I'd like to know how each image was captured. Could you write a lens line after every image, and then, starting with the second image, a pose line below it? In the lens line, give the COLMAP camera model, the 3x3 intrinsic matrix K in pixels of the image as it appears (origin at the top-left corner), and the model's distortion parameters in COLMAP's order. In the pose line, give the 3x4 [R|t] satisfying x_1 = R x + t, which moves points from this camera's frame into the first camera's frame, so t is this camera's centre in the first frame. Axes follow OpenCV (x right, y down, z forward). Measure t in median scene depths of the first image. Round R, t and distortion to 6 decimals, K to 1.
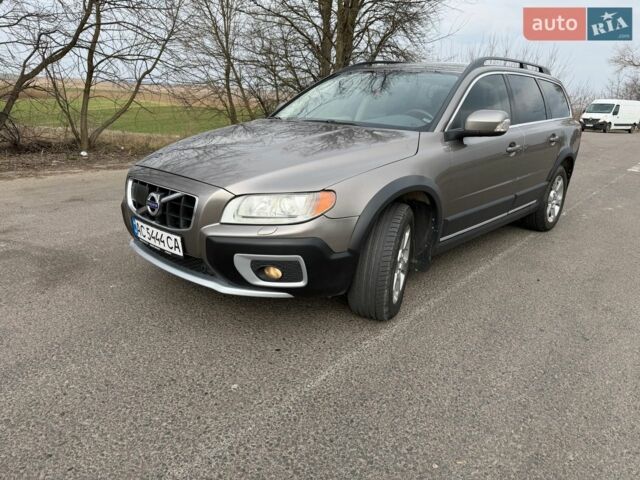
lens RADIAL K [[439.7, 0, 320.3], [0, 439.7, 241.1], [0, 0, 1]] dist [0.044487, -0.040401]
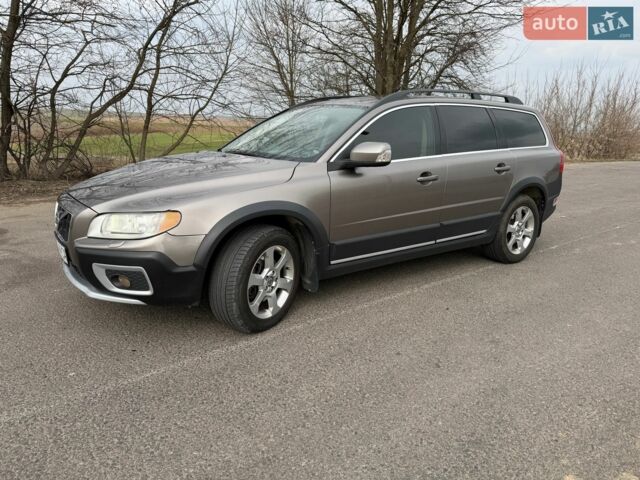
lens RADIAL K [[439.7, 0, 319.5], [0, 439.7, 240.0], [0, 0, 1]] dist [0.044487, -0.040401]
pose [[0.982177, 0.032842, -0.185064, 0.454048], [-0.045217, 0.996986, -0.063047, 0.010722], [0.182436, 0.070292, 0.980702, -0.042315]]
